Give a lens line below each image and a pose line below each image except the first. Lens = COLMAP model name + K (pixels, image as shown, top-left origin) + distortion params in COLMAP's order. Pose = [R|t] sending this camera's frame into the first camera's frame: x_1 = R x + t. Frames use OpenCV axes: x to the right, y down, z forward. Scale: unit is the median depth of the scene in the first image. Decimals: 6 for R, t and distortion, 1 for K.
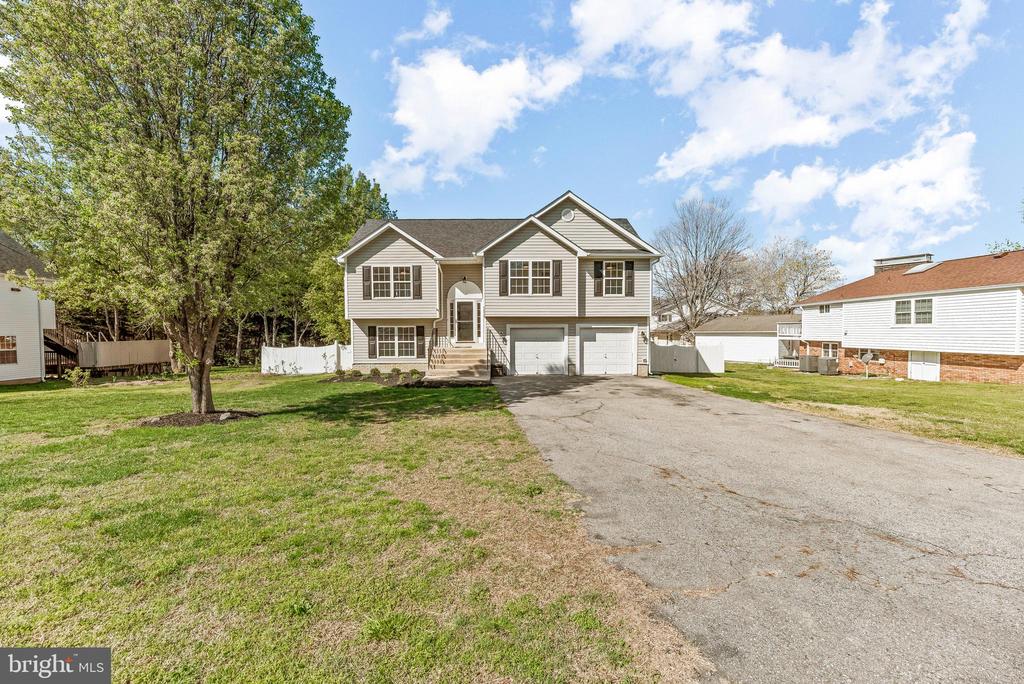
lens RADIAL K [[410.3, 0, 527.6], [0, 410.3, 347.7], [0, 0, 1]] dist [-0.000859, 0.000031]
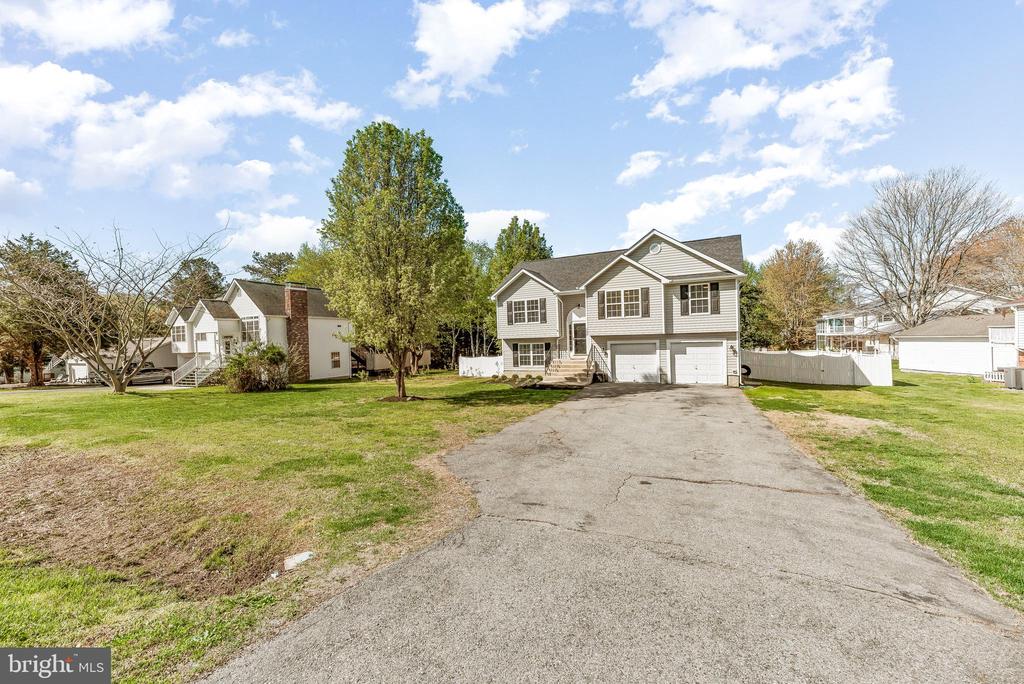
lens RADIAL K [[410.3, 0, 527.6], [0, 410.3, 347.7], [0, 0, 1]] dist [-0.000859, 0.000031]
pose [[0.889516, -0.009218, -0.456812, 0.302866], [0.004137, 0.999918, -0.012122, -0.022545], [0.456886, 0.008893, 0.889481, -0.220117]]
